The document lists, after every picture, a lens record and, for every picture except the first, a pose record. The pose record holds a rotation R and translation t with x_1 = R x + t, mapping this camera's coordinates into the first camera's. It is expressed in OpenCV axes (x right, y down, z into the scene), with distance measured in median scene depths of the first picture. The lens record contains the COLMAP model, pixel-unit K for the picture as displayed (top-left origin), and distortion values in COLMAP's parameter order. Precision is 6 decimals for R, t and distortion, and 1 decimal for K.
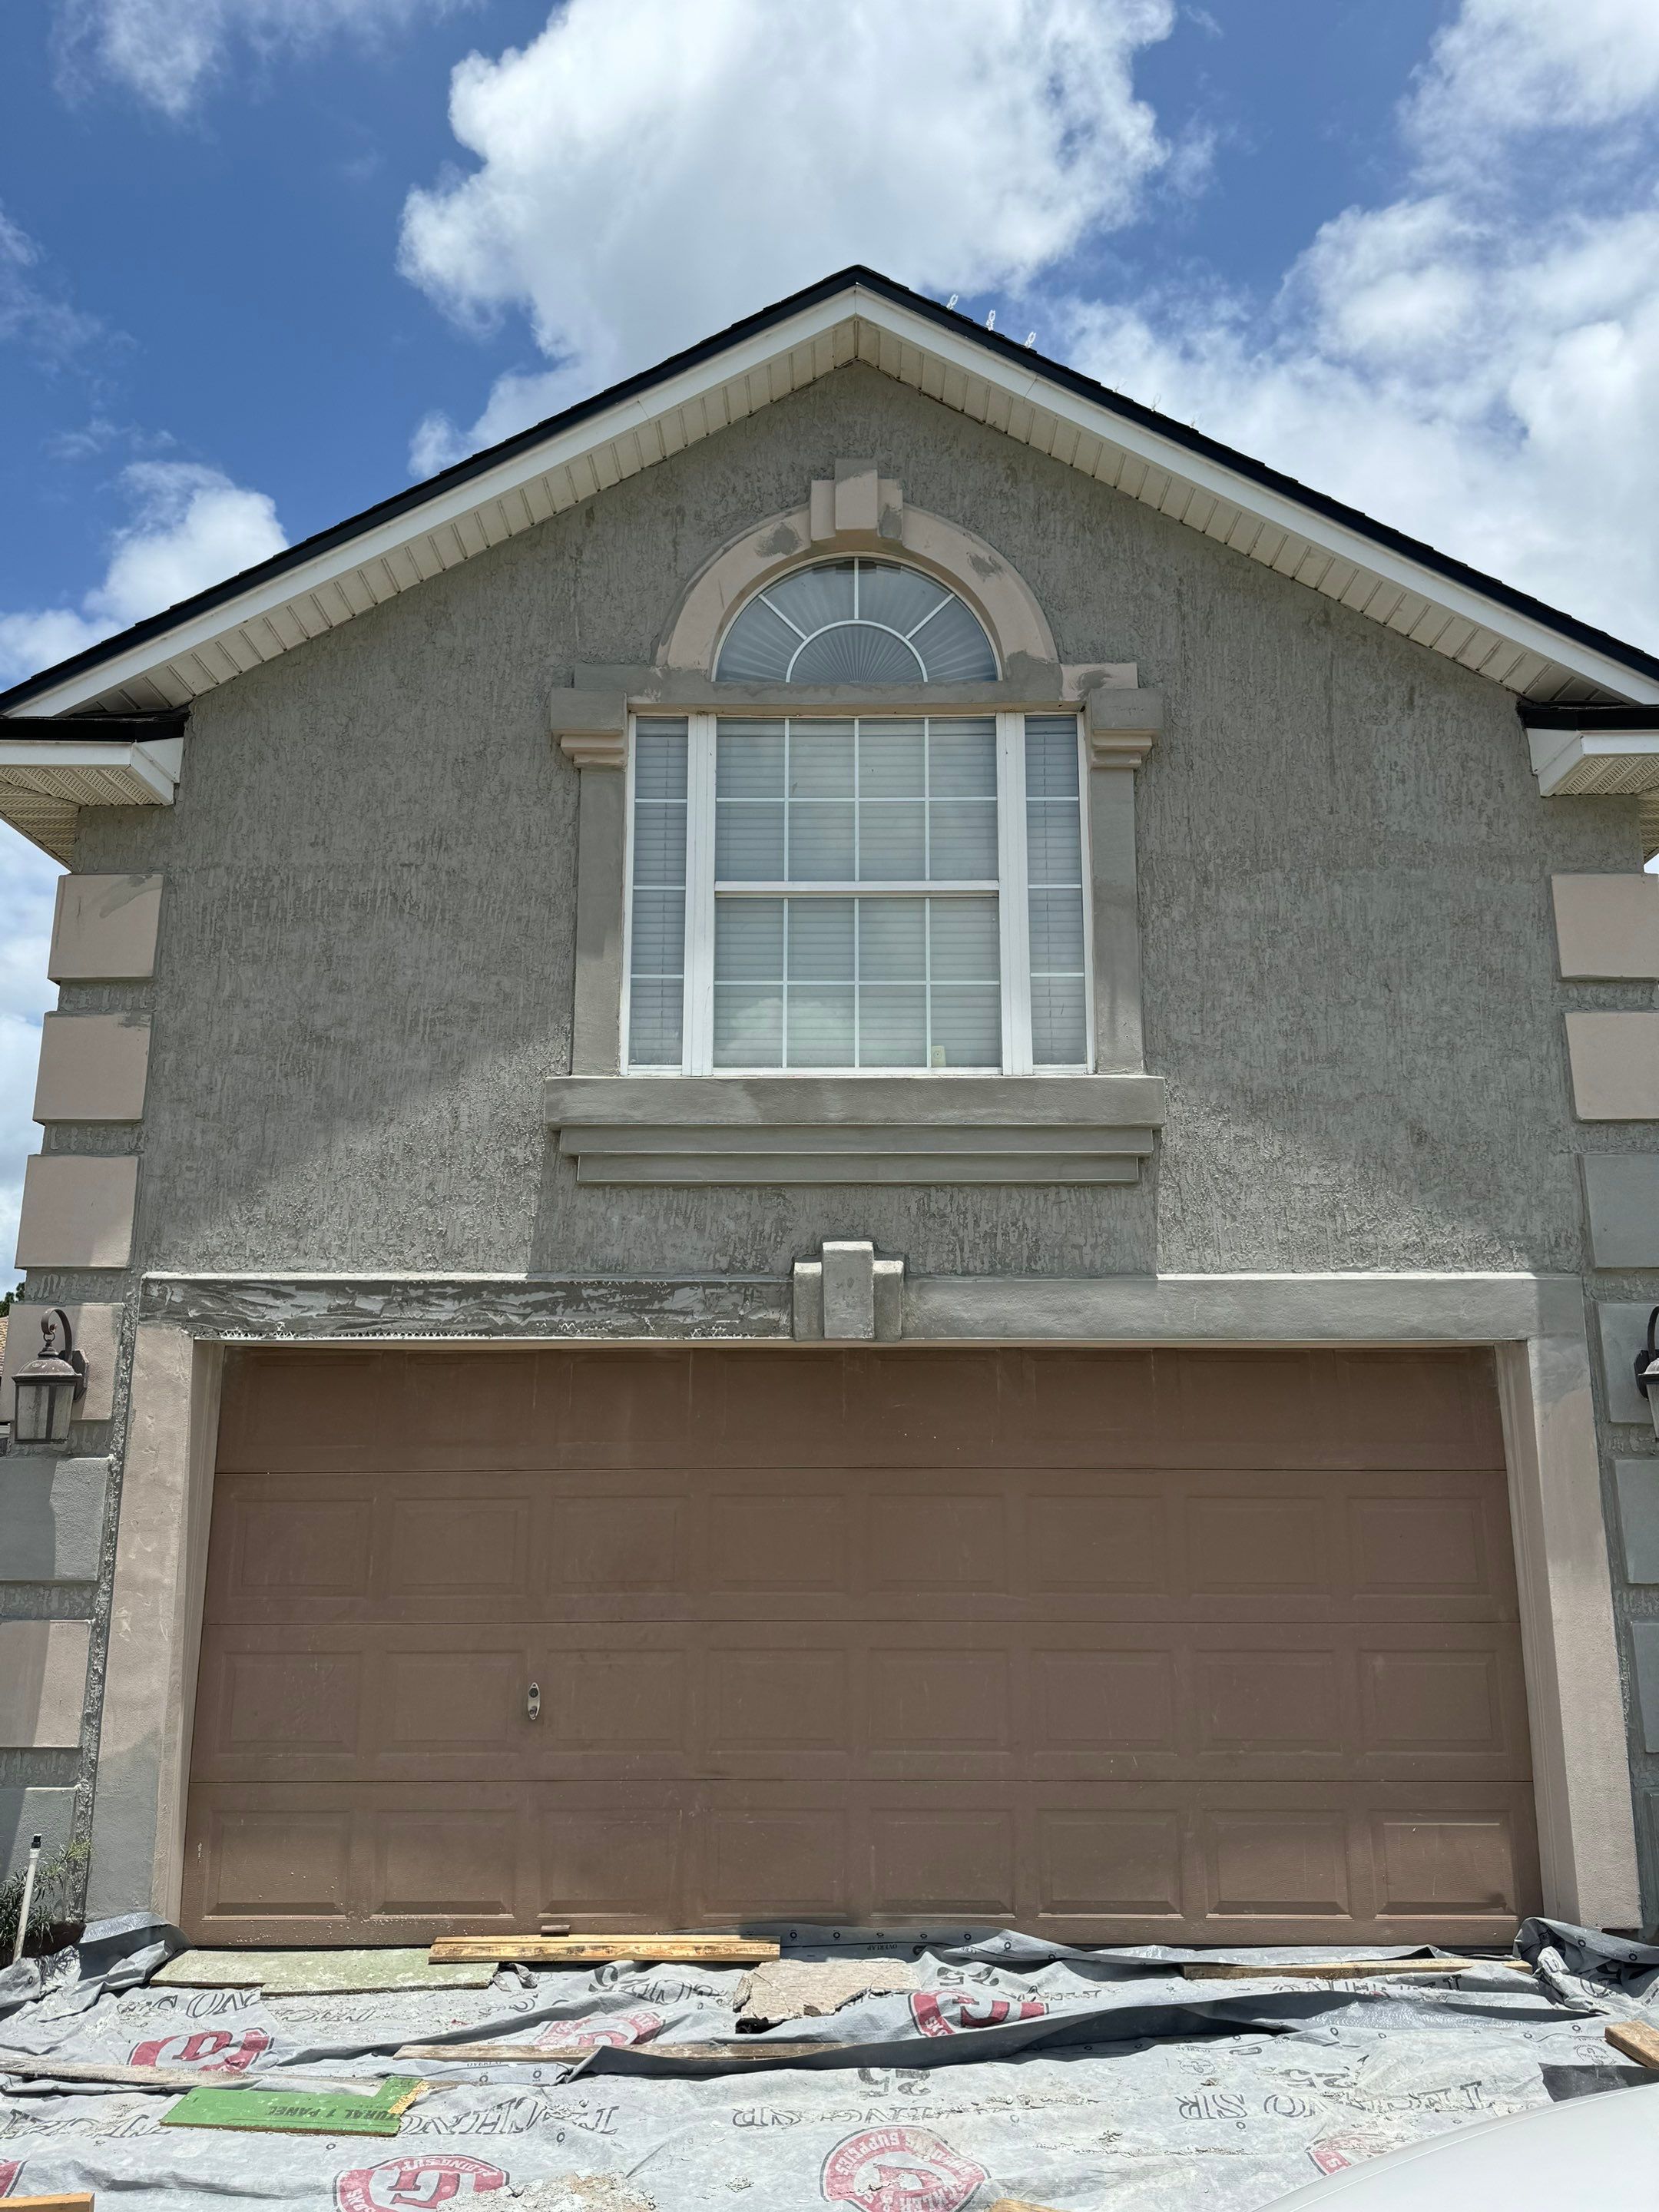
lens RADIAL K [[1582.1, 0, 829.5], [0, 1582.1, 1106.0], [0, 0, 1]] dist [0.093113, -0.129637]
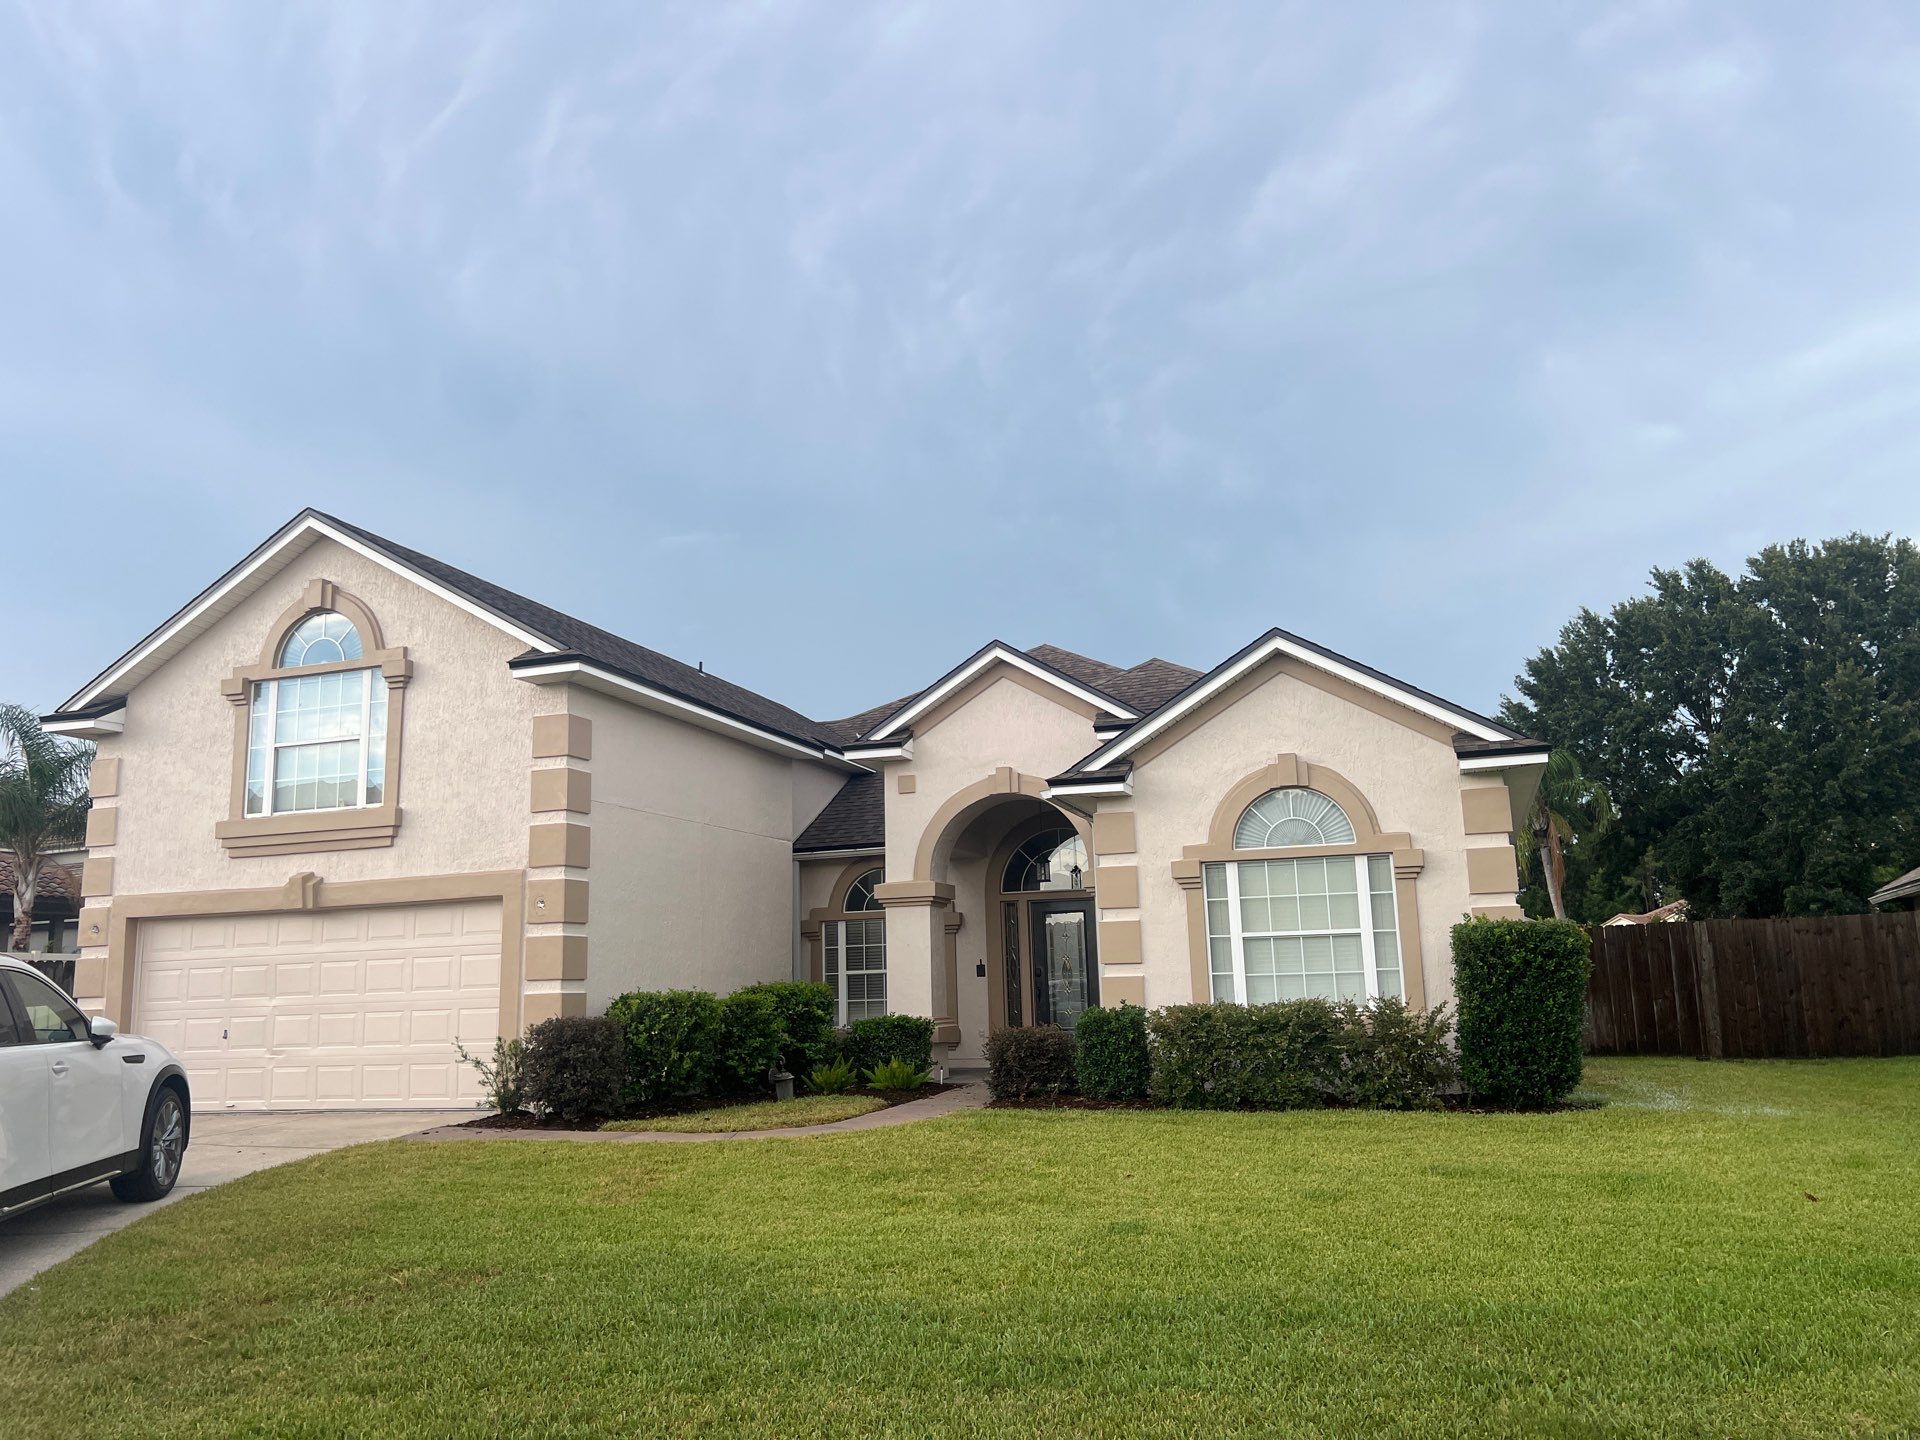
lens RADIAL K [[1452.0, 0, 960.0], [0, 1452.0, 720.0], [0, 0, 1]] dist [0.037351, -0.002273]
pose [[0.947102, -0.085957, -0.309206, 1.867113], [0.096297, 0.995184, 0.018303, -0.115401], [0.306144, -0.047110, 0.950819, -1.062398]]
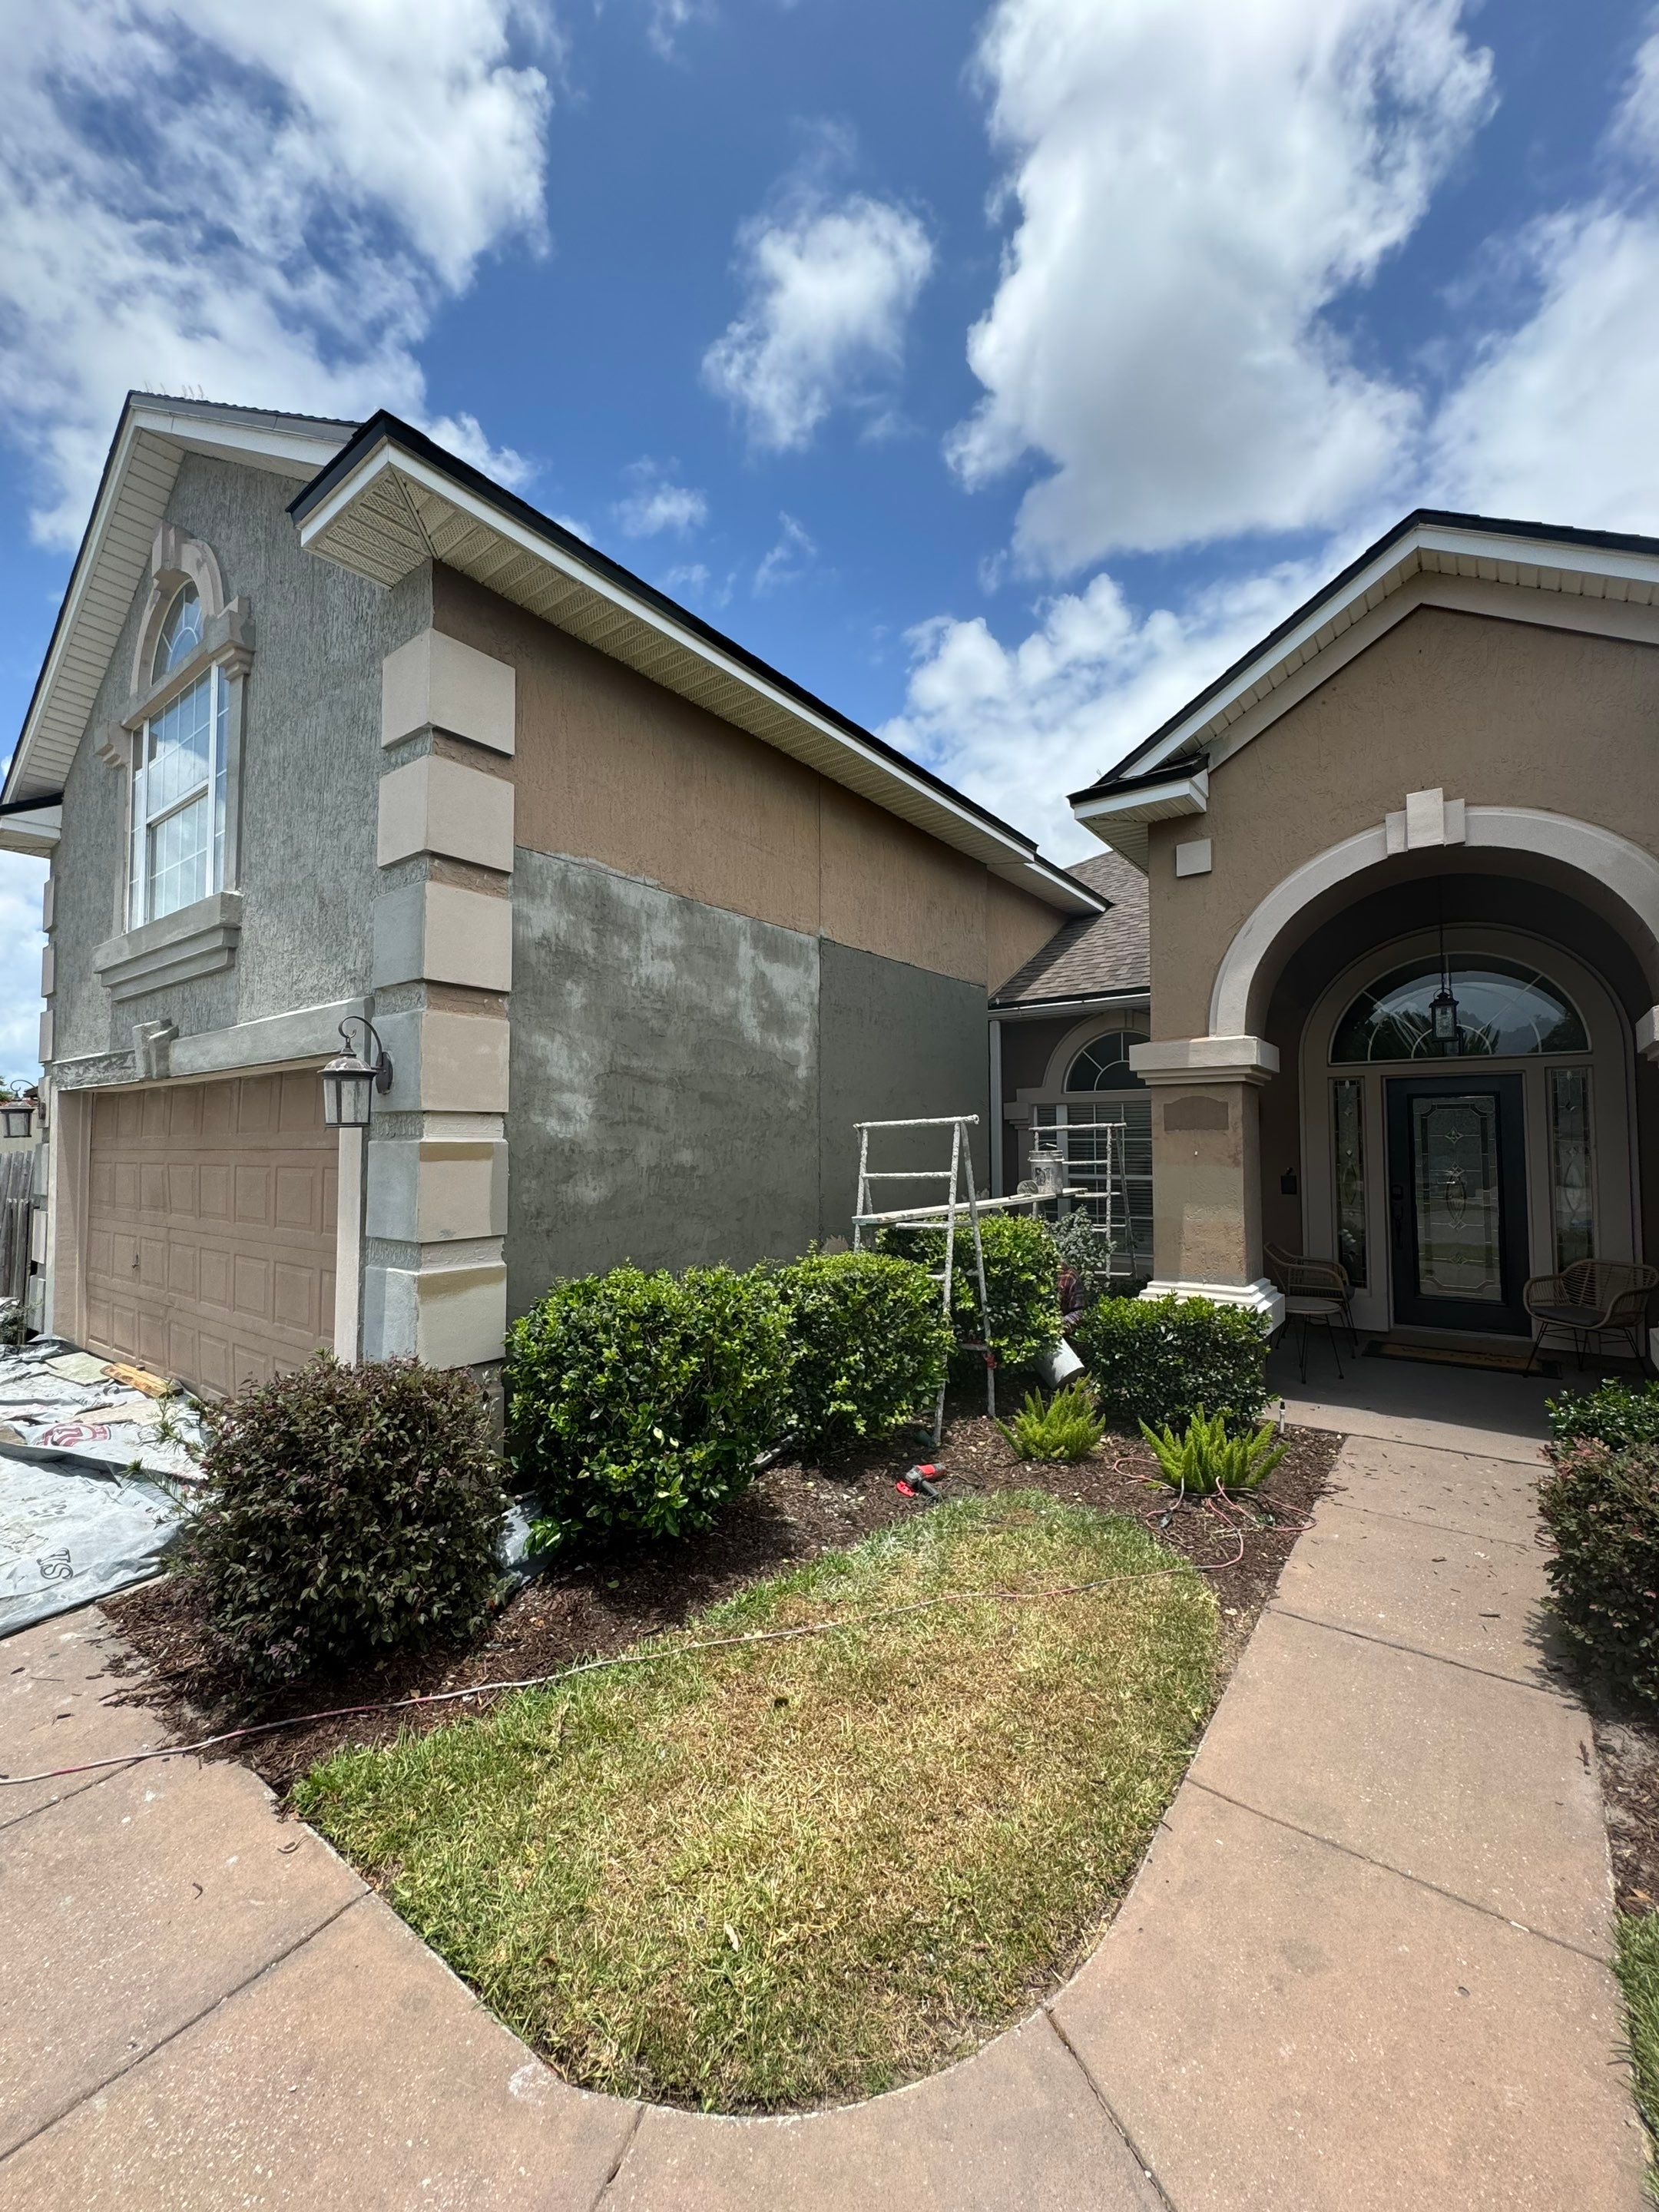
lens RADIAL K [[889.6, 0, 821.3], [0, 889.6, 1100.5], [0, 0, 1]] dist [-0.000295, -0.000036]
pose [[0.796401, -0.031258, -0.603960, 1.103816], [0.132026, 0.983562, 0.123190, 0.139931], [0.590181, -0.177847, 0.787437, 0.624047]]
